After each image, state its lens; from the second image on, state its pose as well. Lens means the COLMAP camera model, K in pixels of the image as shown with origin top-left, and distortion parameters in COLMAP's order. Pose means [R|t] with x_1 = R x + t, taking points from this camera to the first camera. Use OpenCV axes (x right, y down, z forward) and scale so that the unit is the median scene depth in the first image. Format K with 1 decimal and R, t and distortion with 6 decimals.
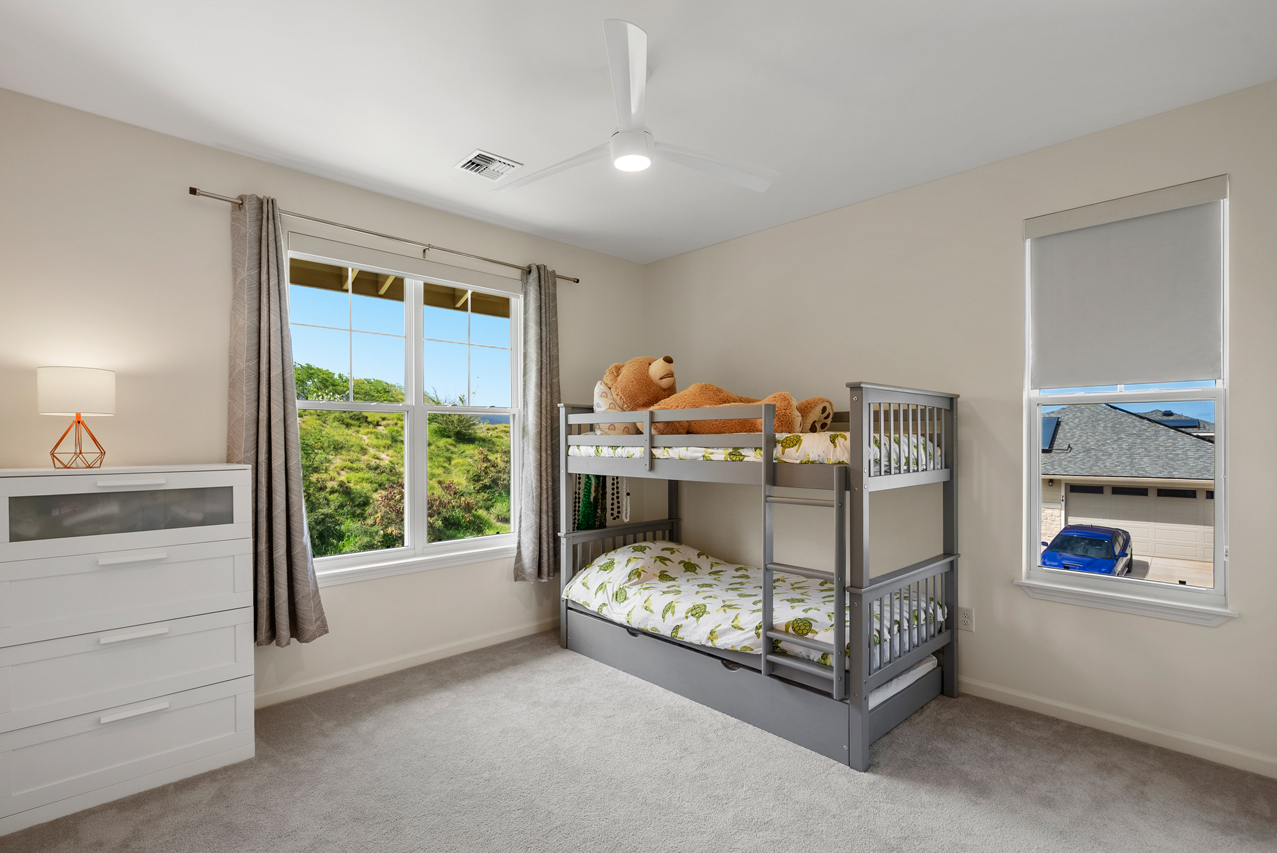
lens RADIAL K [[612.8, 0, 639.0], [0, 612.8, 434.2], [0, 0, 1]] dist [-0.000064, 0.000306]
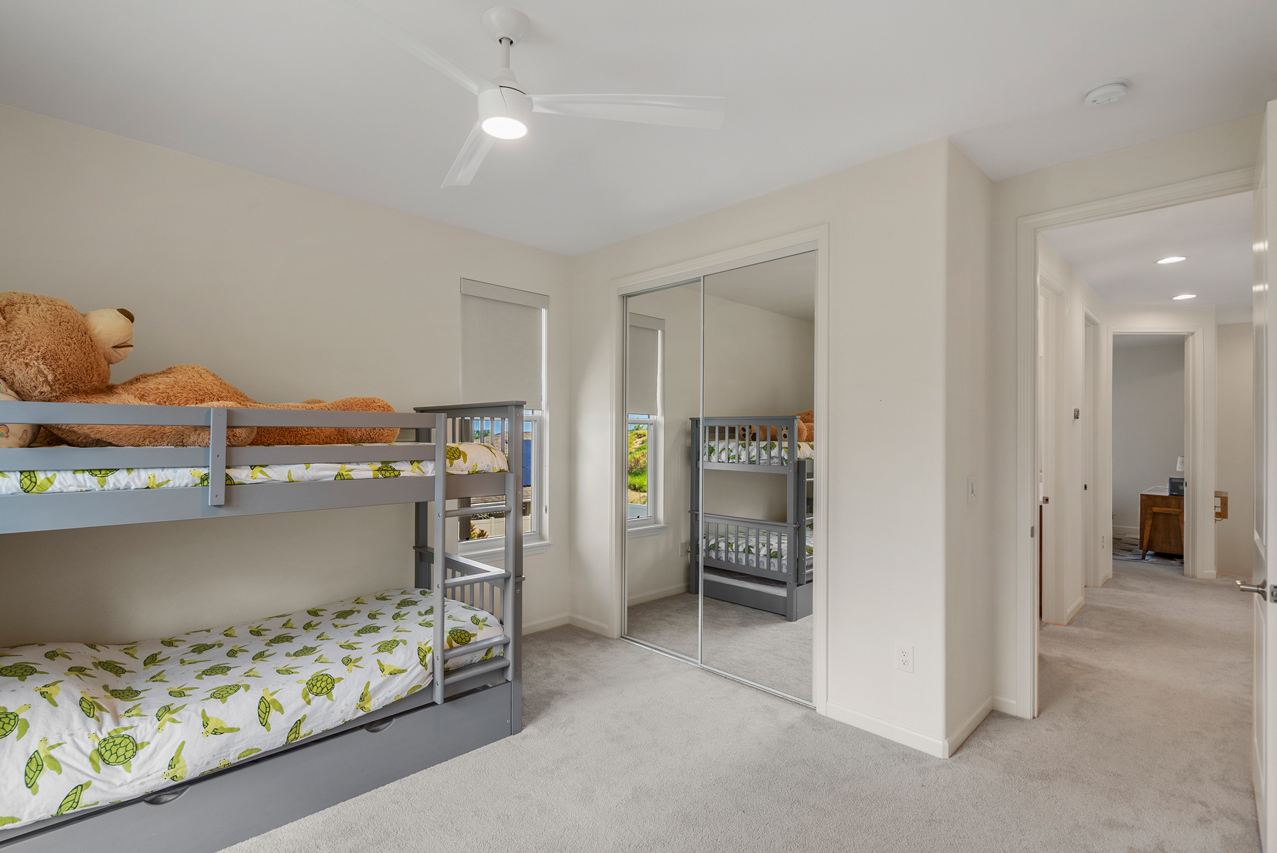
lens RADIAL K [[586.9, 0, 637.1], [0, 586.9, 429.5], [0, 0, 1]] dist [-0.001277, -0.000187]
pose [[-0.009164, 0.012454, 0.999880, -0.619363], [-0.011512, 0.999855, -0.012559, -0.015122], [-0.999892, -0.011626, -0.009019, 0.632441]]
